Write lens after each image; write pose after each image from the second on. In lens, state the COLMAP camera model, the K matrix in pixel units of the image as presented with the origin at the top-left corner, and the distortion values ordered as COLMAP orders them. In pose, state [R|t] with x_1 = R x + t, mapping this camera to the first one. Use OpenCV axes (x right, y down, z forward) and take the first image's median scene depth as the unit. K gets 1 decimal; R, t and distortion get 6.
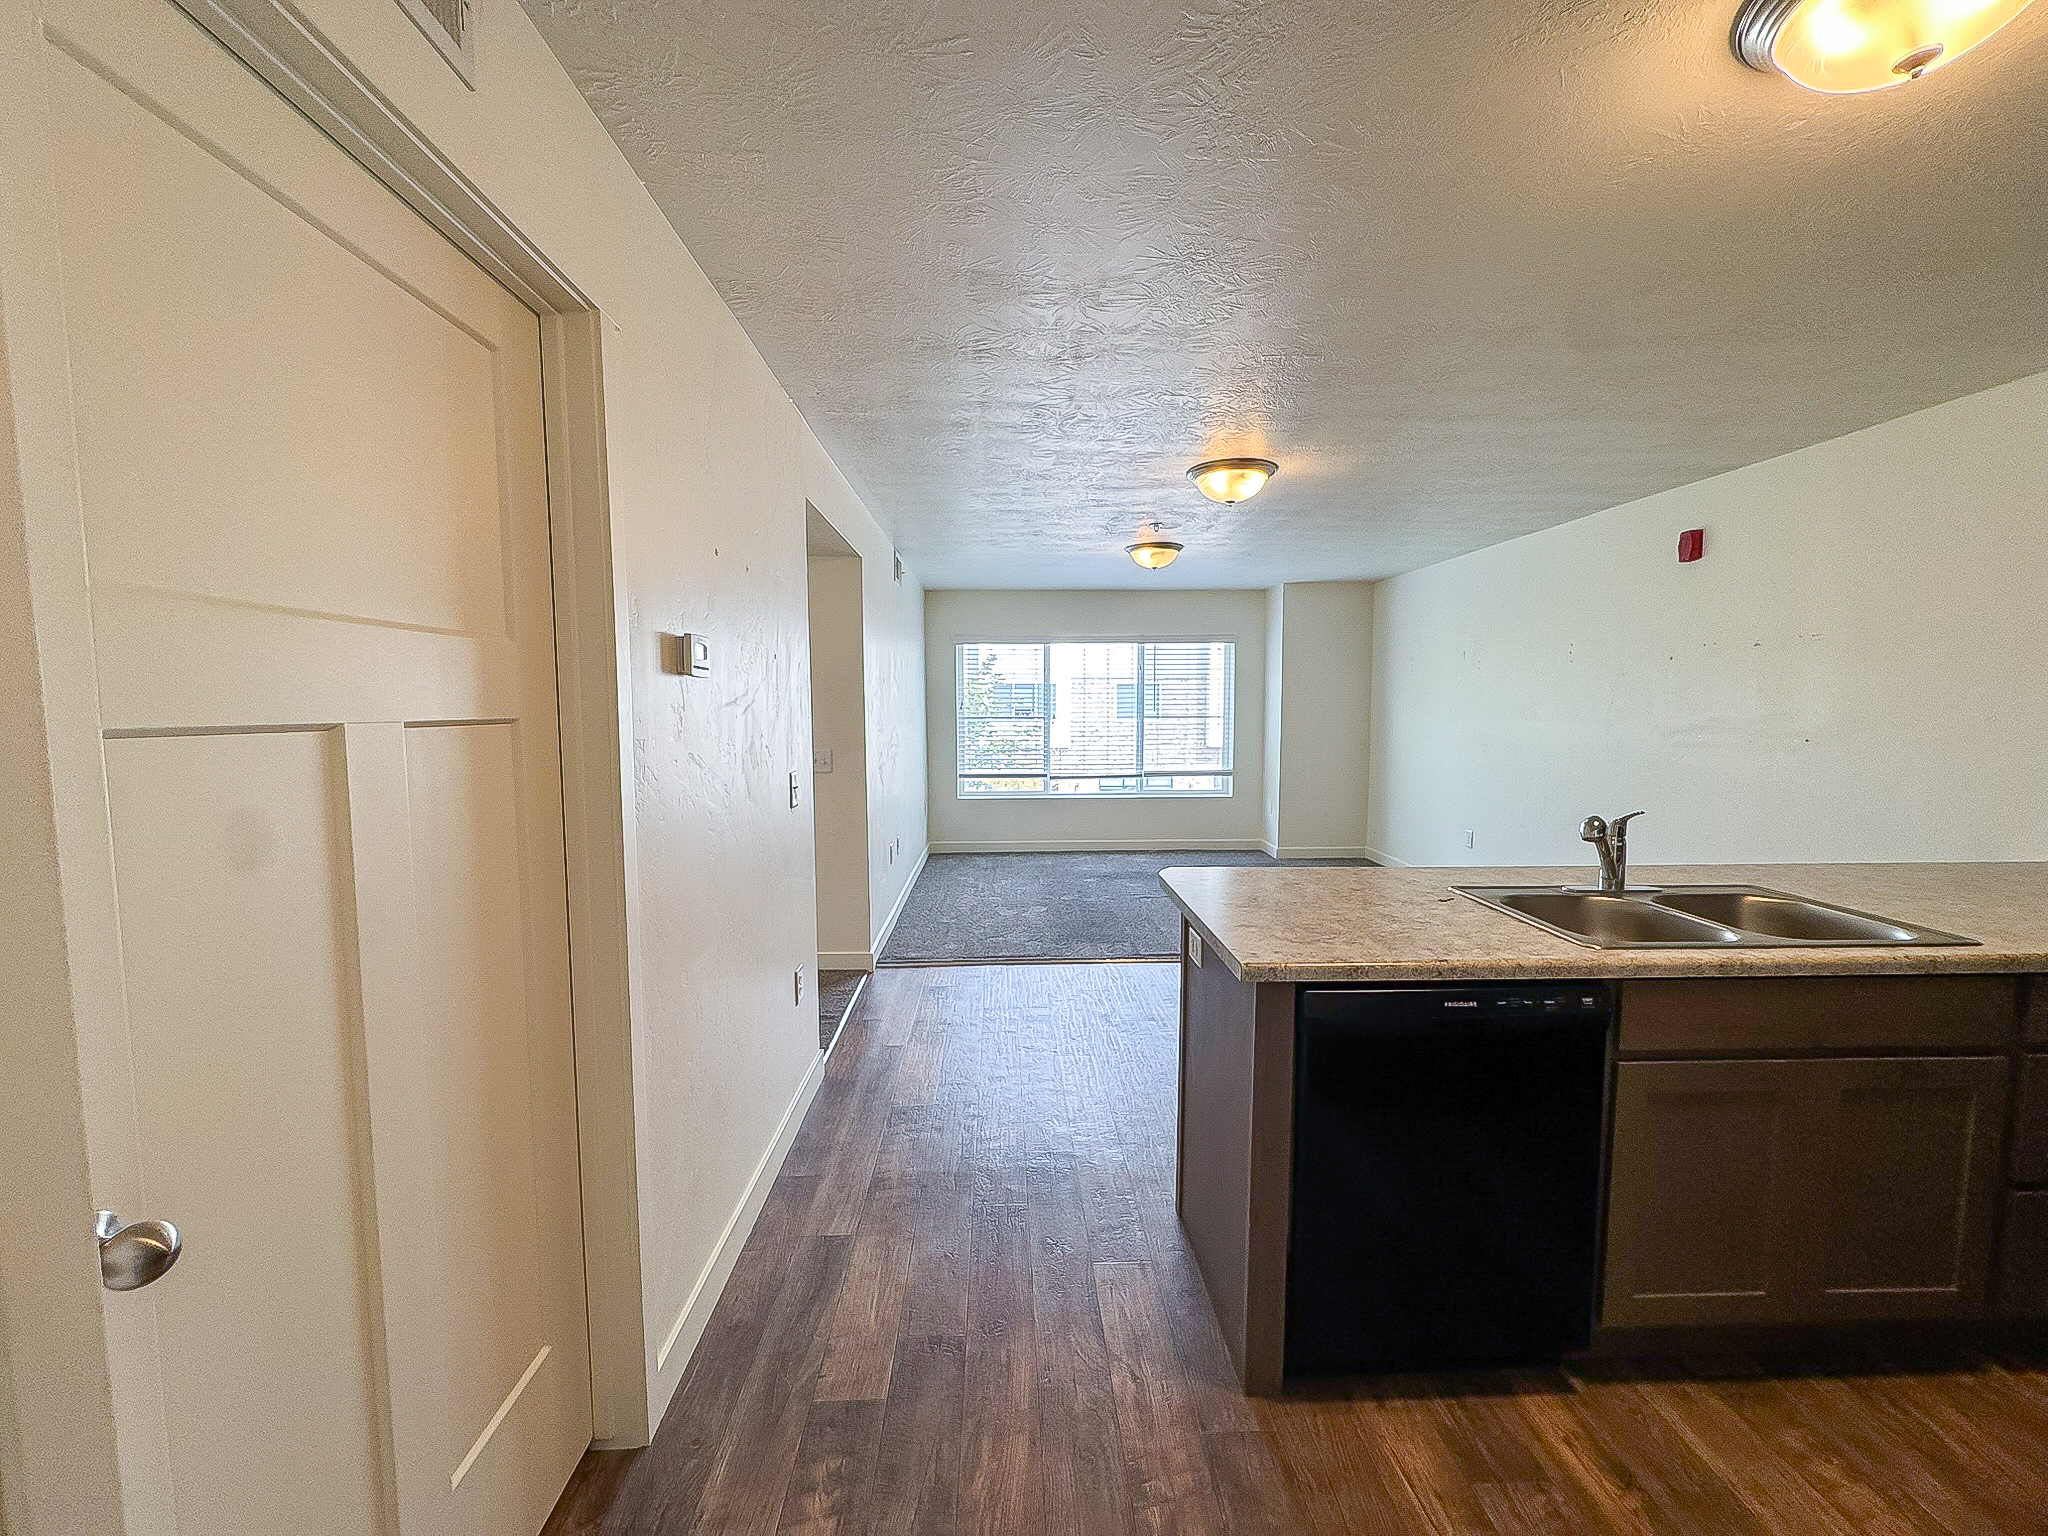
lens RADIAL K [[821.9, 0, 1024.0], [0, 821.9, 768.0], [0, 0, 1]] dist [-0.001138, -0.000052]
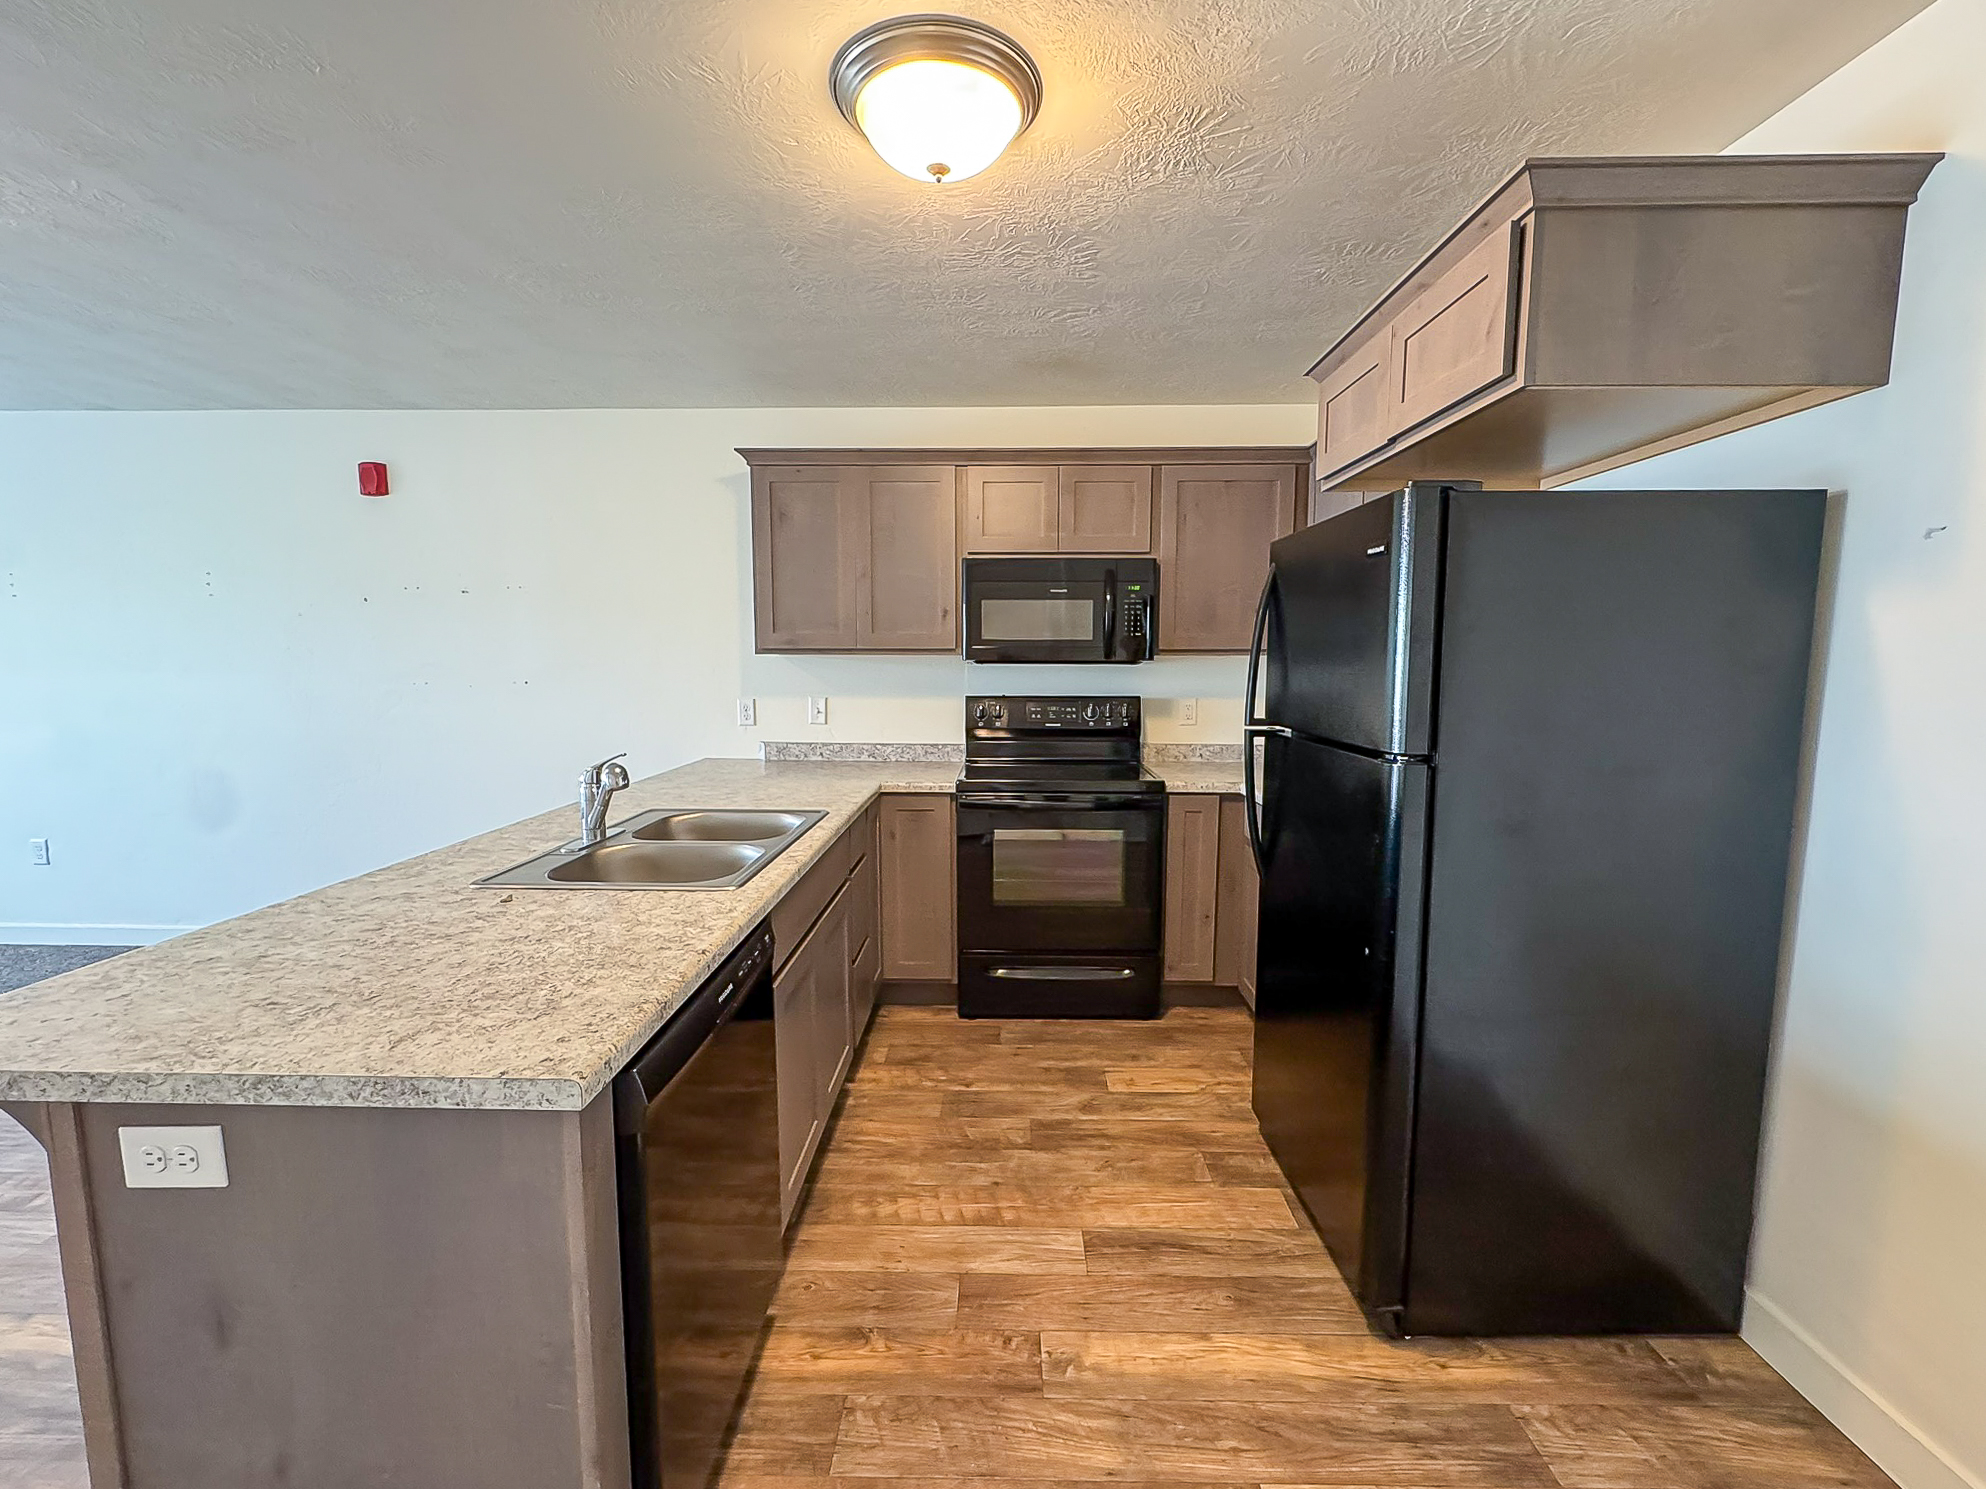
lens RADIAL K [[819.3, 0, 993.0], [0, 819.3, 744.5], [0, 0, 1]] dist [-0.000006, 0.000094]
pose [[0.051945, -0.106748, 0.992928, -0.198123], [0.077215, 0.991723, 0.102579, -0.024169], [-0.995660, 0.071341, 0.059758, 0.487138]]
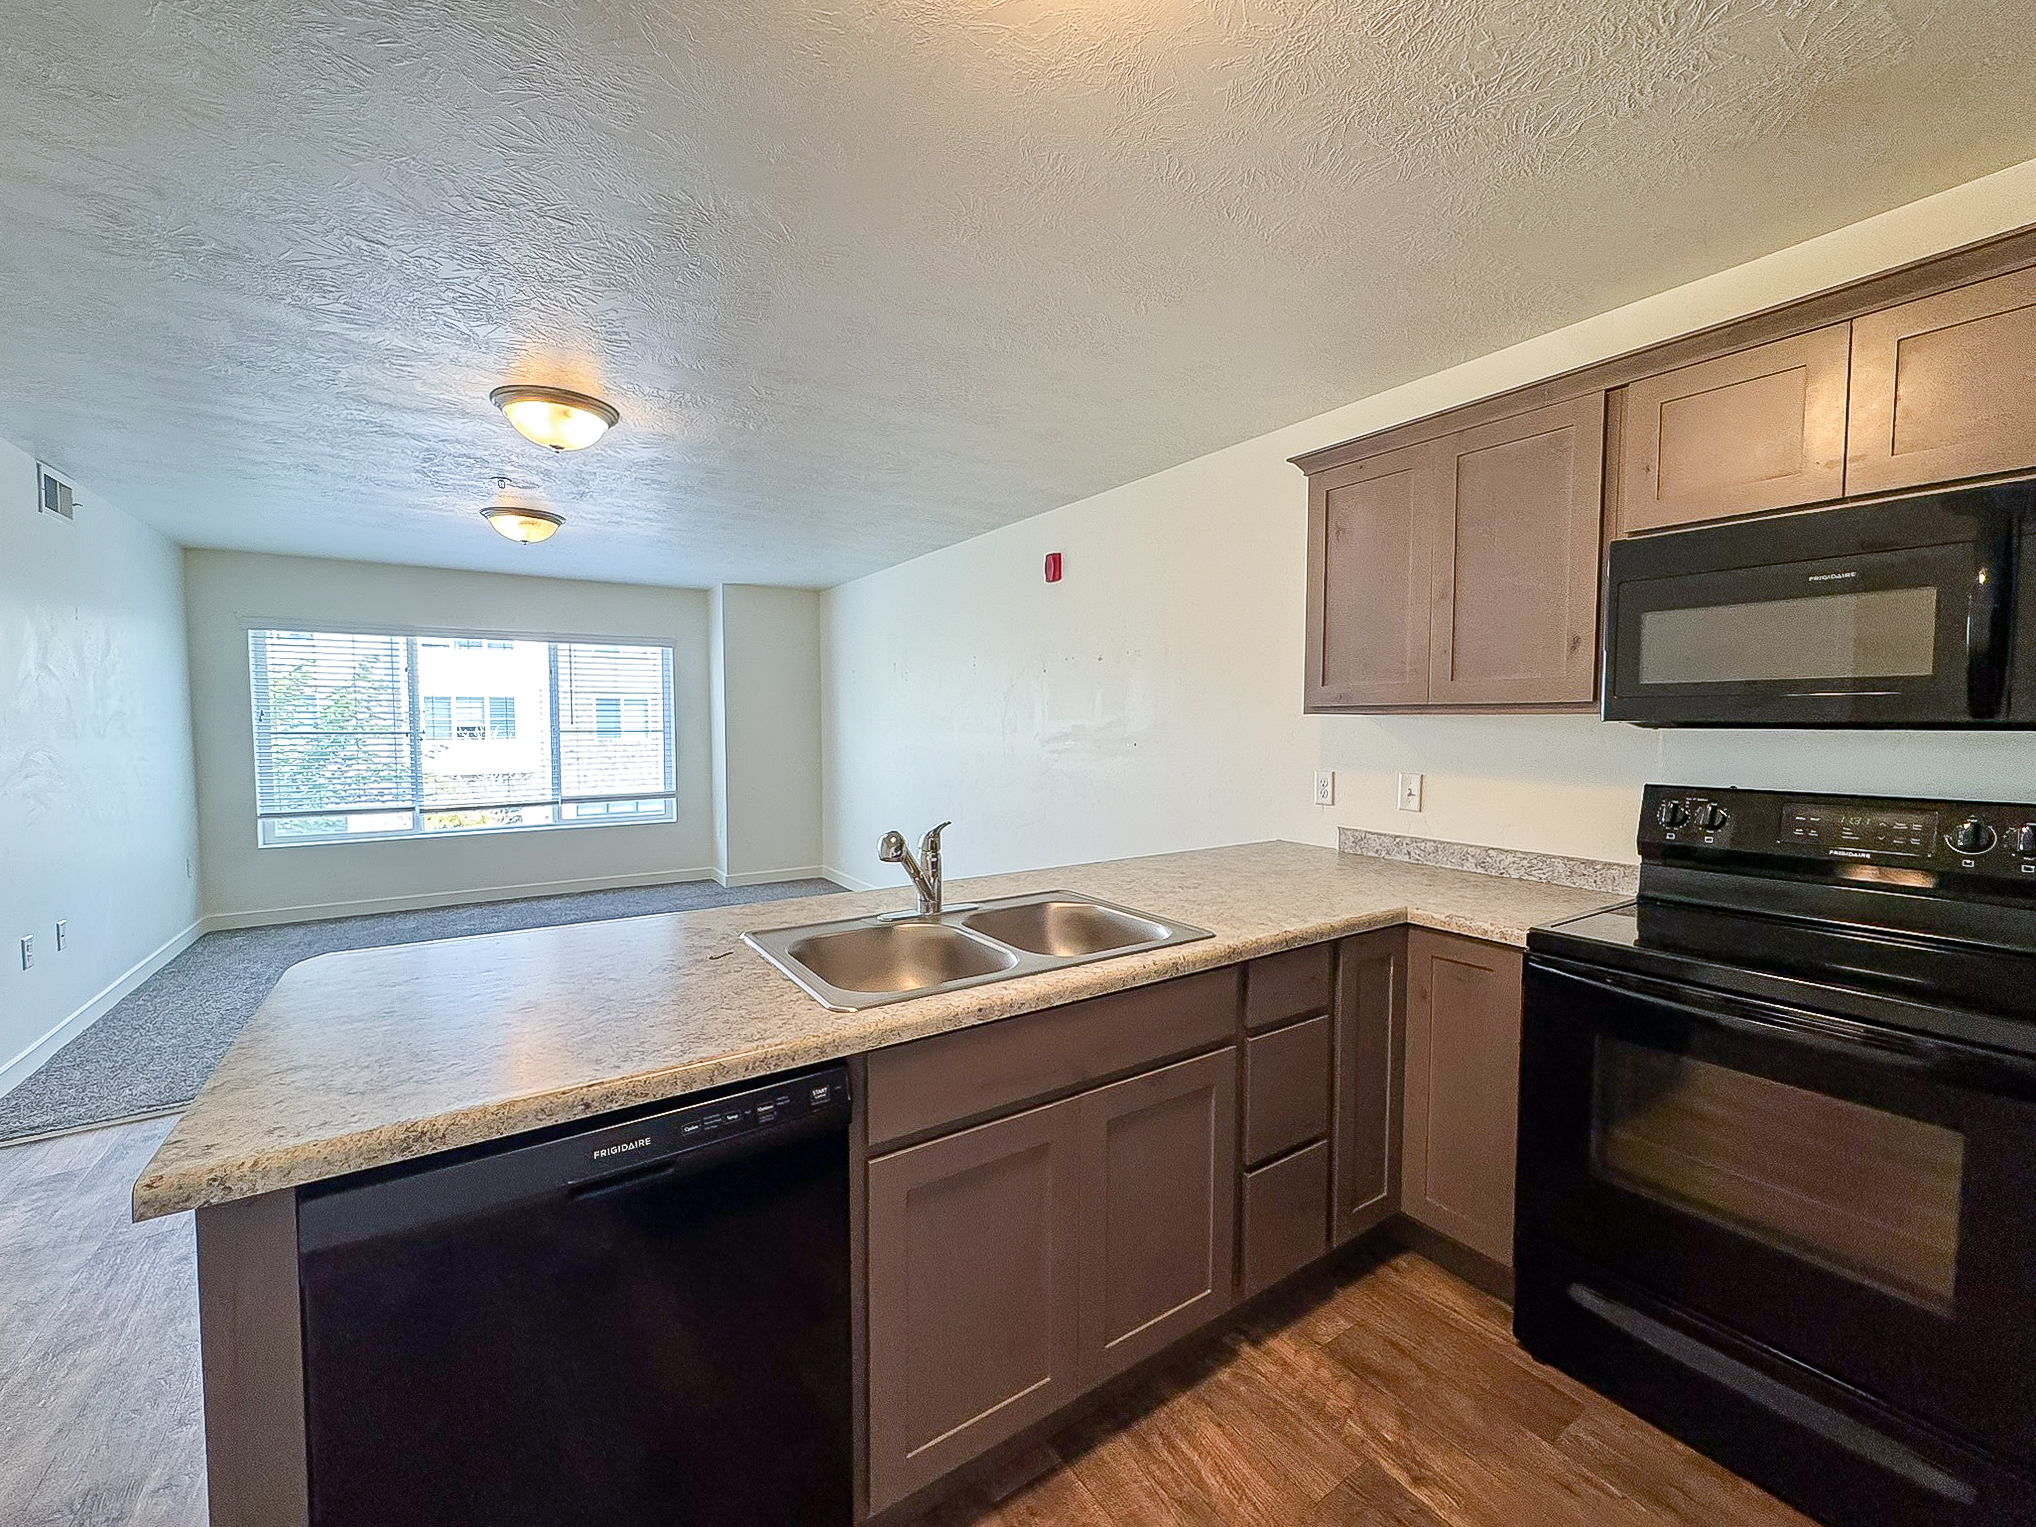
lens RADIAL K [[822.4, 0, 1018.0], [0, 822.4, 763.5], [0, 0, 1]] dist [-0.004492, 0.000050]
pose [[0.845064, -0.023990, 0.534126, 0.340384], [0.039292, 0.999078, -0.017292, 0.008762], [-0.533219, 0.035599, 0.845228, 0.212121]]
